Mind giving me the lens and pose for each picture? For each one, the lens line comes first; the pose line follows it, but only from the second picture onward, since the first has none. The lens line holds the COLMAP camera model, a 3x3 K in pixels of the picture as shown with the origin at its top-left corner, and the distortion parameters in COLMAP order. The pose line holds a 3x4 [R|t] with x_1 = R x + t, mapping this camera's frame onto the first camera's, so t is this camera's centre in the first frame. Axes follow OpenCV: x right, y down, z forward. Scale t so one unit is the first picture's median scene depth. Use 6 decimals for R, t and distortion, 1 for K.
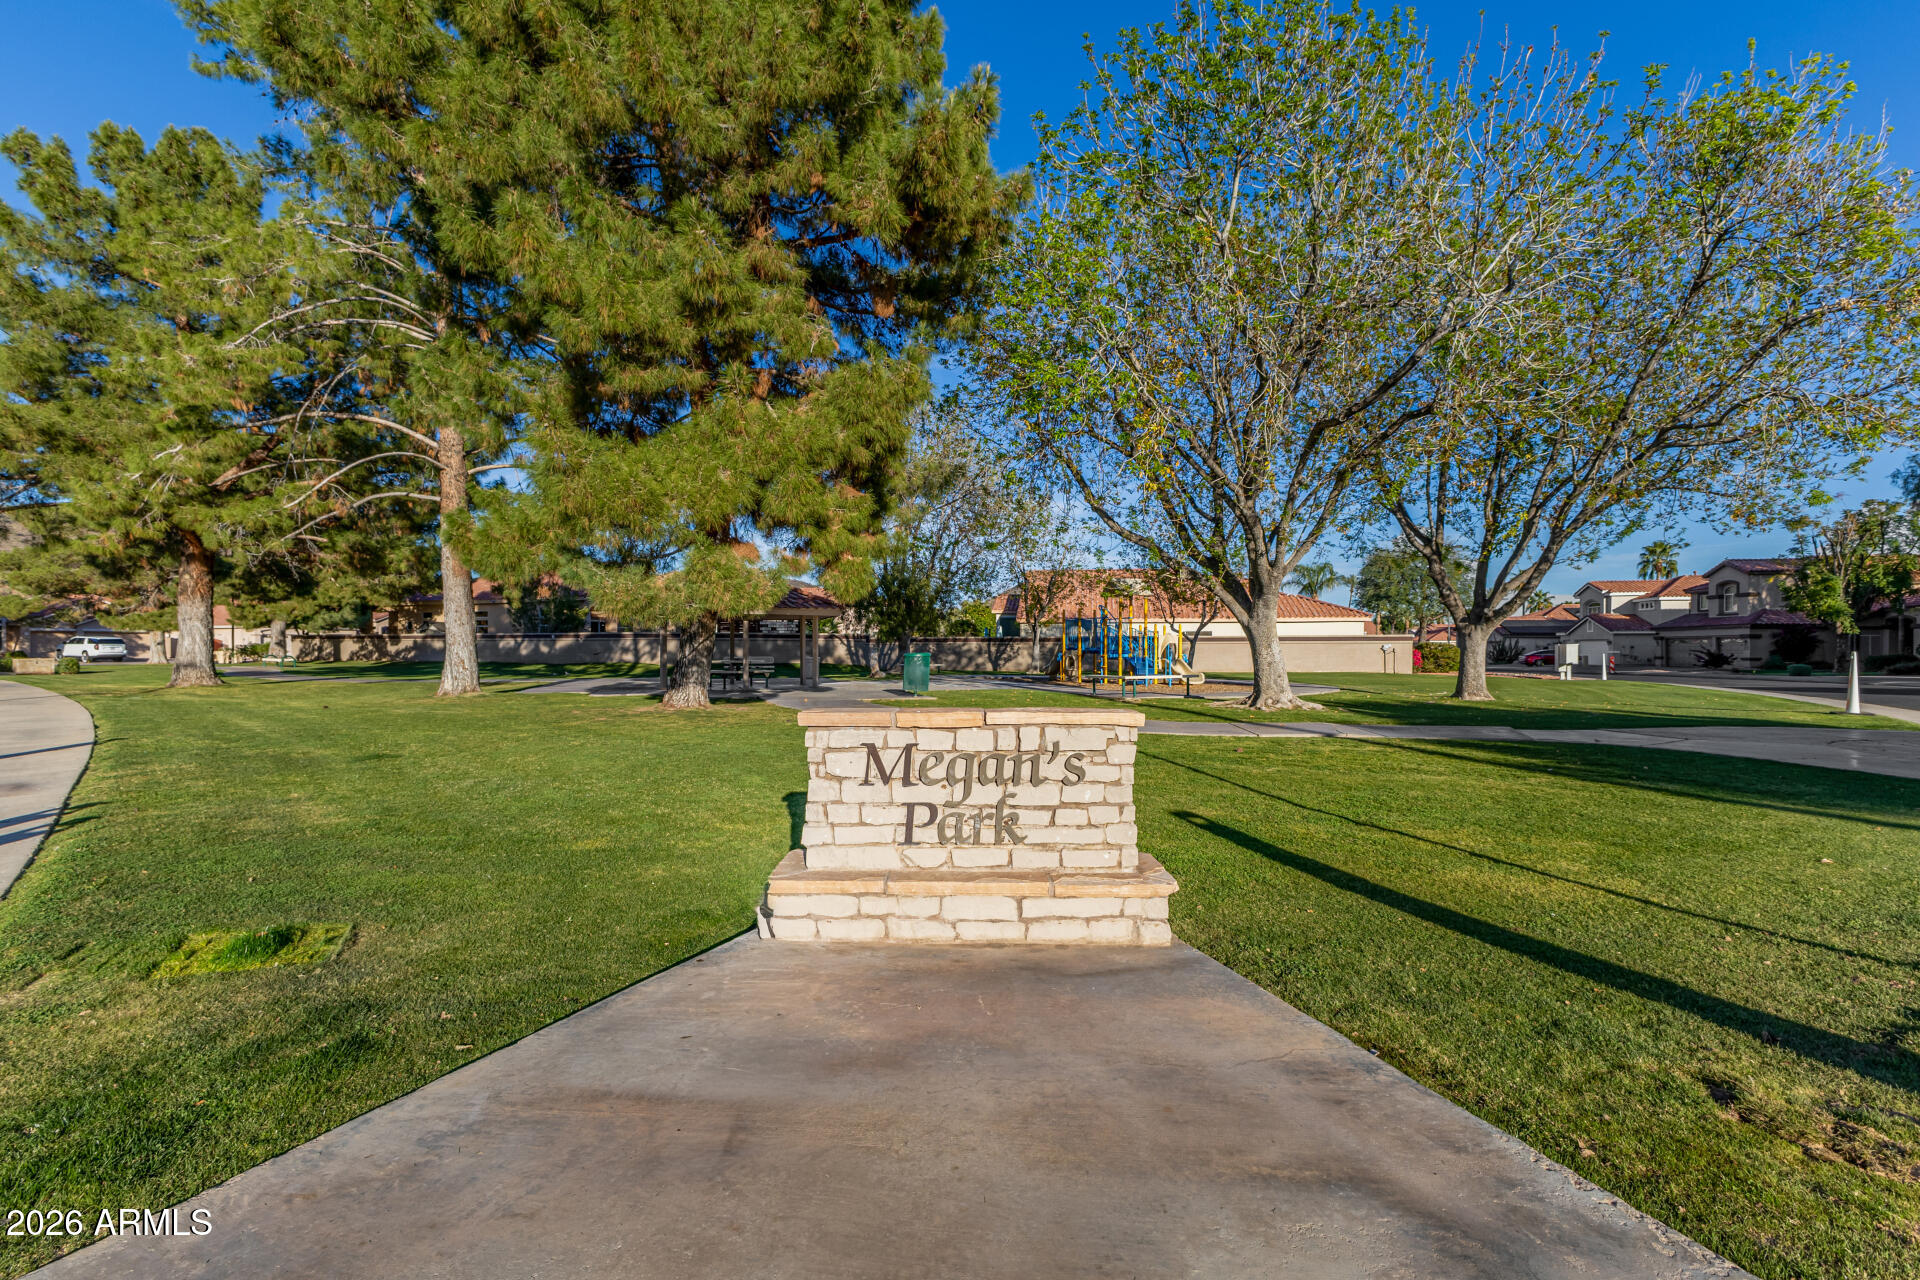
lens RADIAL K [[877.6, 0, 961.2], [0, 877.6, 644.3], [0, 0, 1]] dist [0.012038, 0.000317]
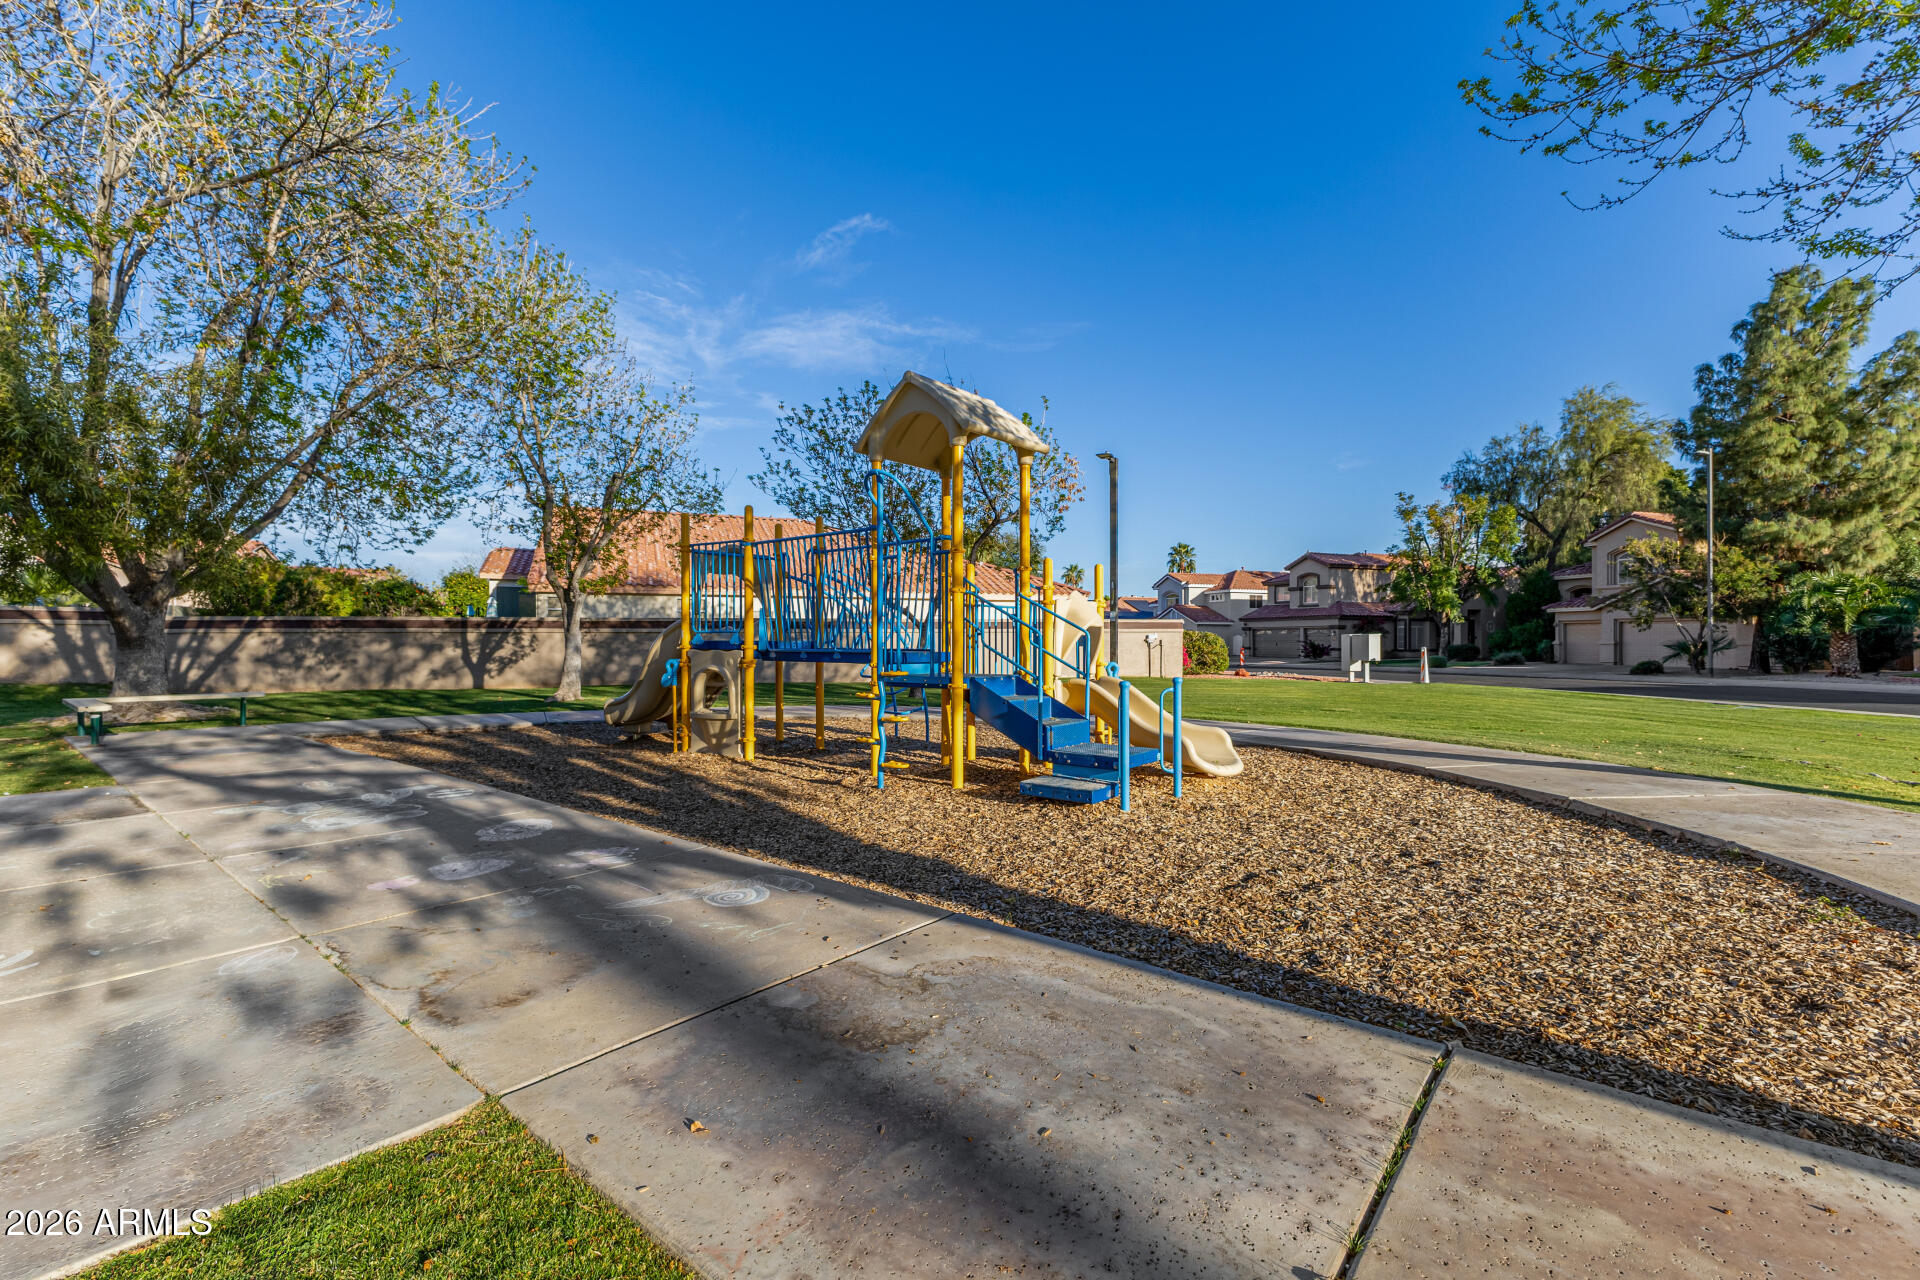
lens RADIAL K [[877.6, 0, 978.7], [0, 877.6, 631.2], [0, 0, 1]] dist [0.012038, 0.000317]
pose [[0.861779, 0.003759, 0.507270, 0.022803], [-0.001331, 0.999986, -0.005148, 0.001317], [-0.507282, 0.003762, 0.861772, 0.324262]]
